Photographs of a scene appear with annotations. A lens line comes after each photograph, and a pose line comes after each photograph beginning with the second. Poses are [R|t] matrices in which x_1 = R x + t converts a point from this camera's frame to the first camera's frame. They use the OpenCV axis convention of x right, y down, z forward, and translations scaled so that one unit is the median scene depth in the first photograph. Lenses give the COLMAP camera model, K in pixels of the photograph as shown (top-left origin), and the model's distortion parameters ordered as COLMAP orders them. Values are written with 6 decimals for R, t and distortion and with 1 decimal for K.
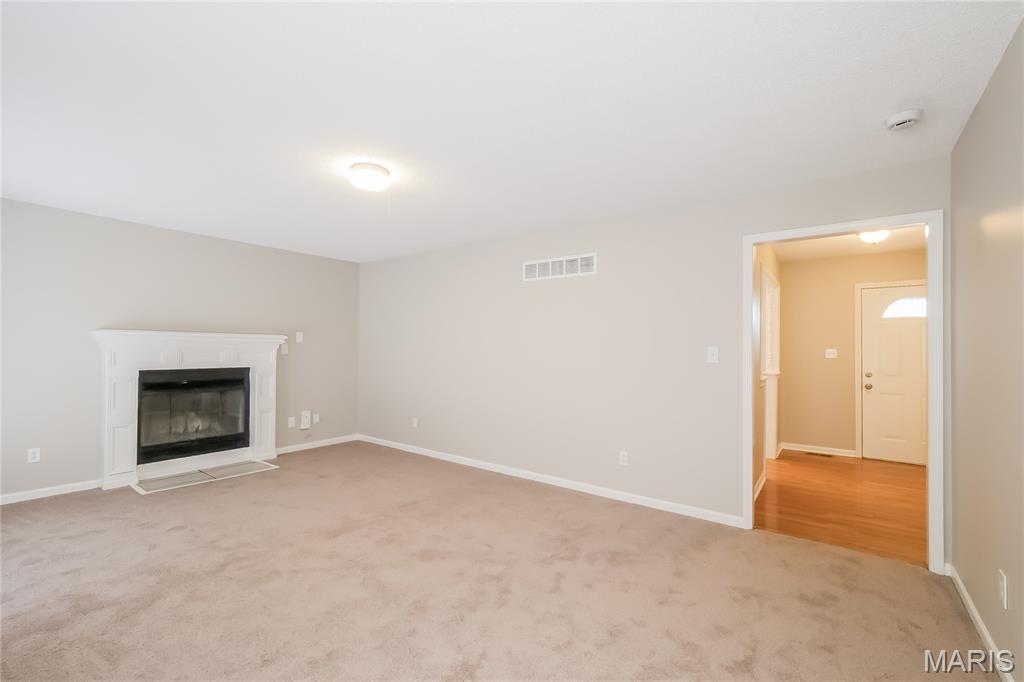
lens RADIAL K [[432.4, 0, 510.9], [0, 432.4, 336.9], [0, 0, 1]] dist [-0.012747, -0.000293]
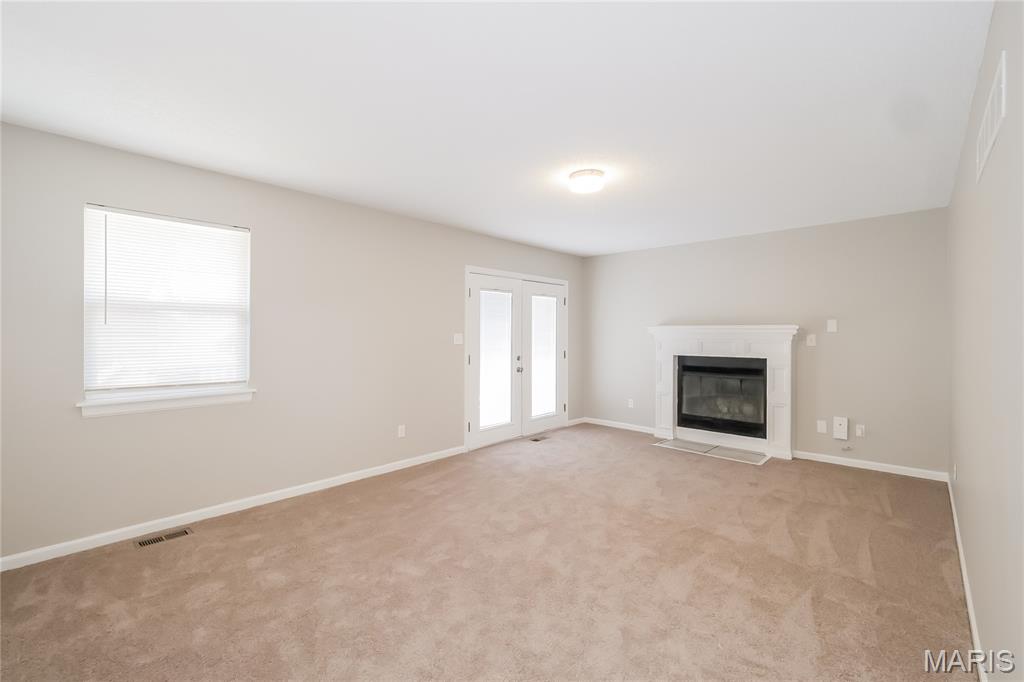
lens RADIAL K [[432.4, 0, 510.9], [0, 432.4, 336.9], [0, 0, 1]] dist [-0.012747, -0.000293]
pose [[-0.098937, 0.000639, -0.995094, 0.453012], [0.022000, 0.999757, -0.001546, 0.011105], [0.994851, -0.022045, -0.098927, 0.551897]]
